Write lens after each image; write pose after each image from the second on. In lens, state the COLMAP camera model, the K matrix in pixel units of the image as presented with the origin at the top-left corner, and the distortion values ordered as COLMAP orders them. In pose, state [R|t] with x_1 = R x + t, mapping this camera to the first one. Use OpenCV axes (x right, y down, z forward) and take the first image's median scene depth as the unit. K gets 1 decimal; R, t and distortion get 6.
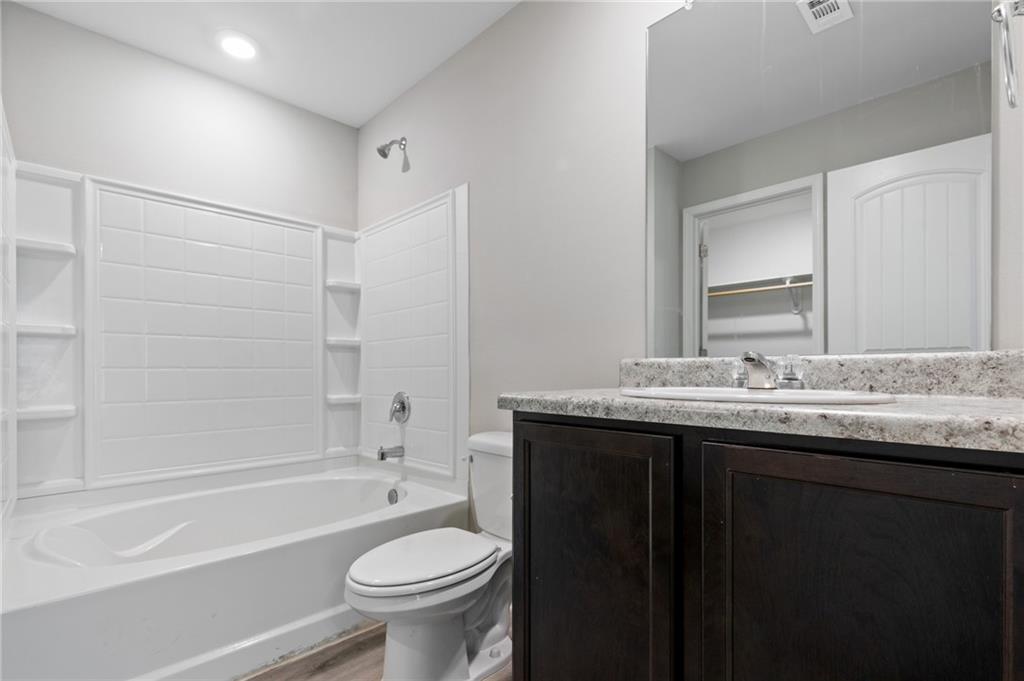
lens RADIAL K [[518.5, 0, 508.1], [0, 518.5, 368.6], [0, 0, 1]] dist [0.002693, -0.001958]
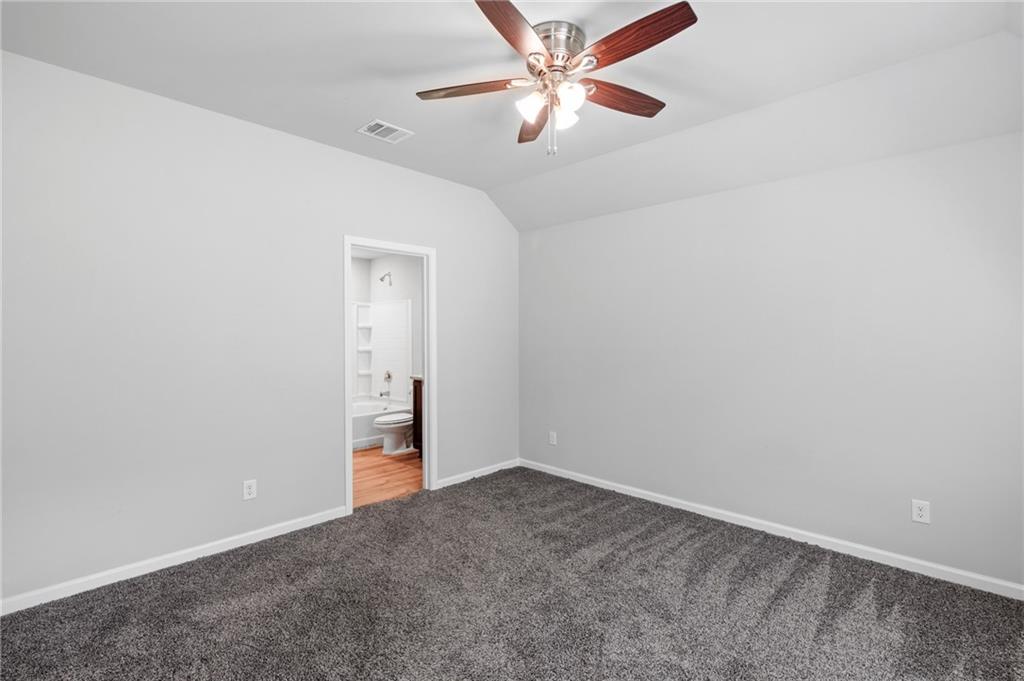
lens RADIAL K [[518.5, 0, 507.3], [0, 518.5, 335.1], [0, 0, 1]] dist [0.002693, -0.001958]
pose [[0.999757, 0.003218, 0.021814, 0.327753], [-0.003393, 0.999962, 0.007992, -0.153408], [-0.021788, -0.008064, 0.999730, -1.589722]]
